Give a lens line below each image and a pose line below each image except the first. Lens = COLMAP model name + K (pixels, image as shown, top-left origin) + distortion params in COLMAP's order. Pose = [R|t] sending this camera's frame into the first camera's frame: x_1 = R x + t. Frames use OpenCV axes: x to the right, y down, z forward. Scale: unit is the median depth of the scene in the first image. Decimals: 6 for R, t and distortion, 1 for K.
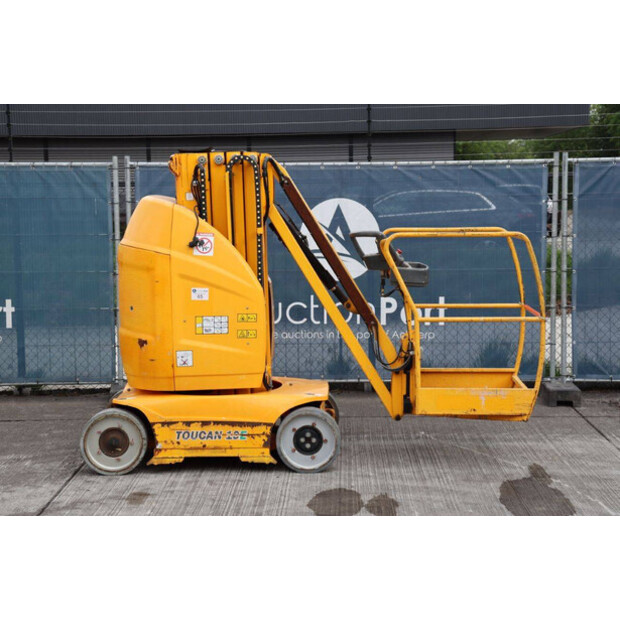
lens RADIAL K [[1343.7, 0, 308.6], [0, 1343.7, 292.2], [0, 0, 1]] dist [0.354831, 0.000000]
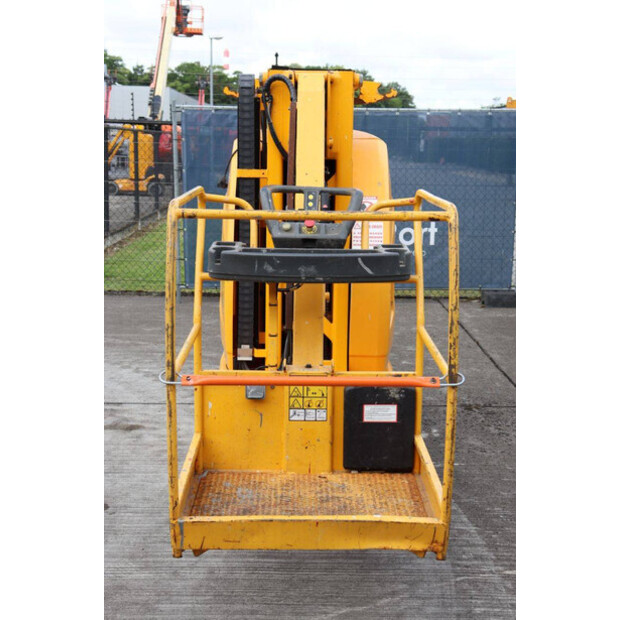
lens RADIAL K [[925.0, 0, 327.2], [0, 925.0, 318.4], [0, 0, 1]] dist [0.161141, 0.000000]
pose [[0.040369, 0.206947, -0.977519, 0.503691], [-0.099043, 0.974327, 0.202181, -0.077781], [0.994264, 0.088654, 0.059830, 1.028471]]
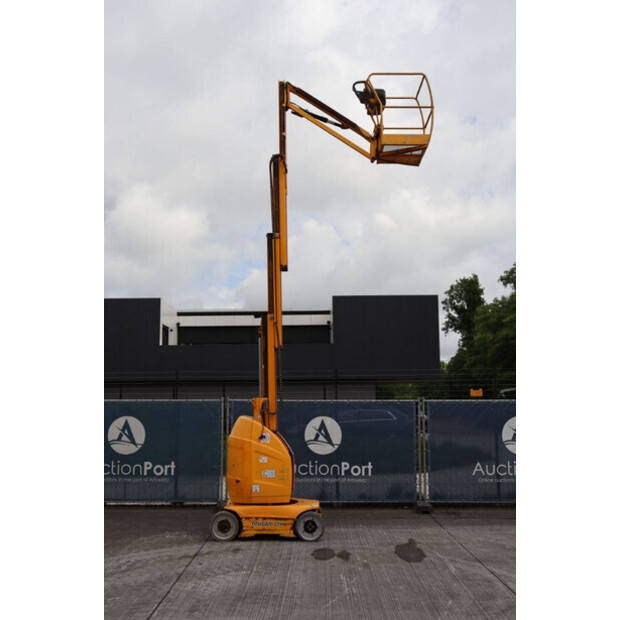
lens RADIAL K [[702.8, 0, 302.3], [0, 702.8, 308.5], [0, 0, 1]] dist [-0.011976, 0.000000]
pose [[0.999955, 0.009314, 0.001503, -0.018619], [-0.008782, 0.977093, -0.212632, 0.003648], [-0.003449, 0.212609, 0.977131, -0.214585]]
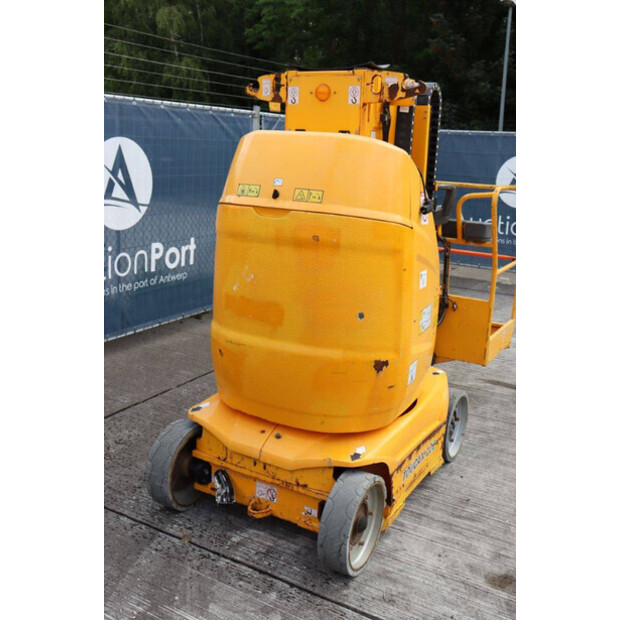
lens RADIAL K [[654.4, 0, 314.3], [0, 654.4, 312.3], [0, 0, 1]] dist [-0.033292, 0.000000]
pose [[0.473373, -0.179386, 0.862403, -0.405177], [0.015918, 0.980626, 0.195240, -0.049721], [-0.880718, -0.078694, 0.467058, 0.884317]]
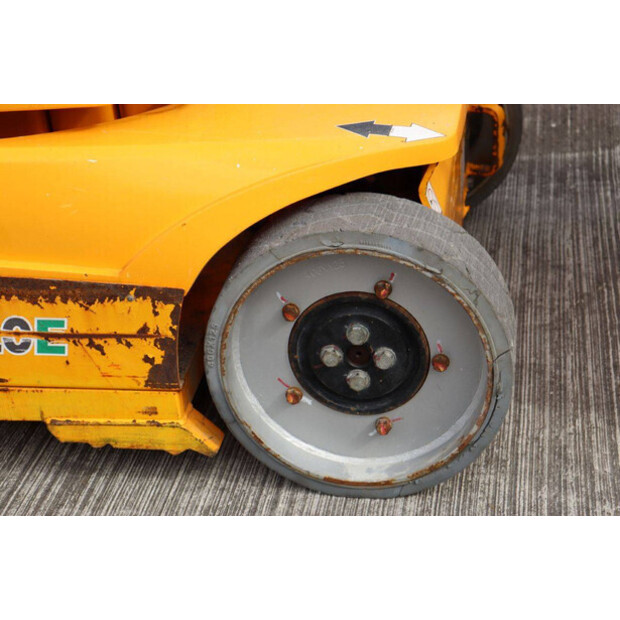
lens RADIAL K [[1343.7, 0, 308.0], [0, 1343.7, 310.1], [0, 0, 1]] dist [0.354831, 0.000000]
pose [[0.988797, 0.015851, -0.148423, 0.023073], [0.046141, 0.913189, 0.404915, 0.017522], [0.141957, -0.407227, 0.902227, 0.813155]]
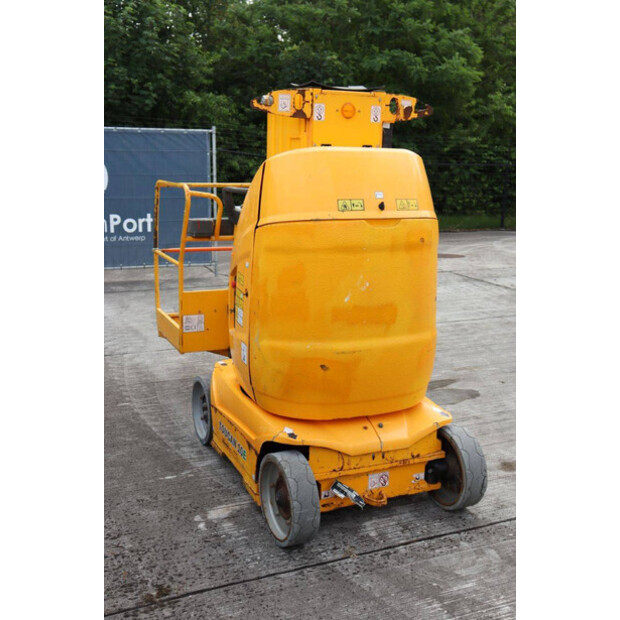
lens RADIAL K [[702.8, 0, 300.7], [0, 702.8, 309.3], [0, 0, 1]] dist [-0.011976, 0.000000]
pose [[-0.407926, -0.191829, 0.892635, -0.456185], [0.058612, 0.970160, 0.235275, -0.080328], [-0.911132, 0.148294, -0.384510, 1.230292]]
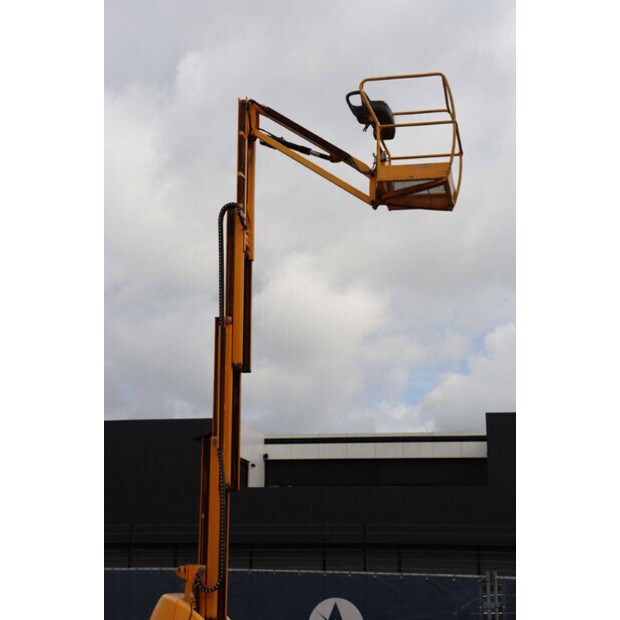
lens RADIAL K [[1021.3, 0, 309.3], [0, 1021.3, 312.5], [0, 0, 1]] dist [0.216198, 0.000000]
pose [[0.982329, -0.018199, -0.186275, 0.268064], [-0.043609, 0.945613, -0.322357, 0.000110], [0.182011, 0.324783, 0.928110, -0.161310]]
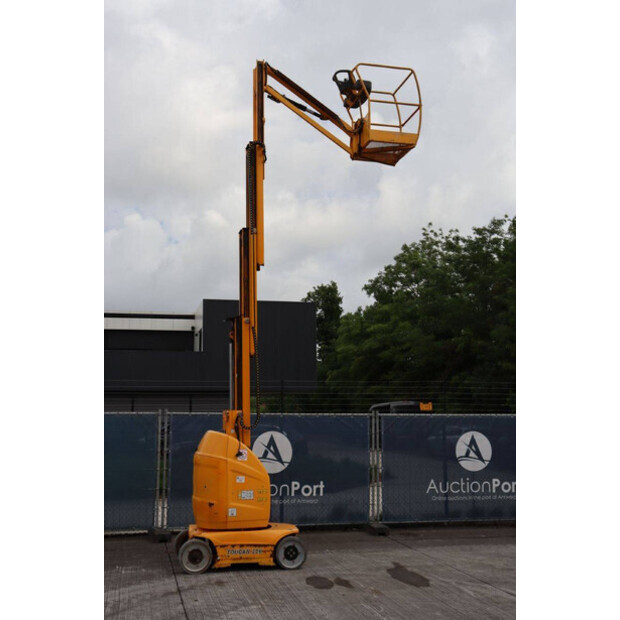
lens RADIAL K [[767.4, 0, 307.1], [0, 767.4, 306.1], [0, 0, 1]] dist [0.029816, 0.000000]
pose [[0.971898, 0.045645, 0.230933, -0.262169], [0.007364, 0.974645, -0.223634, 0.006506], [-0.235285, 0.219050, 0.946920, -0.184637]]
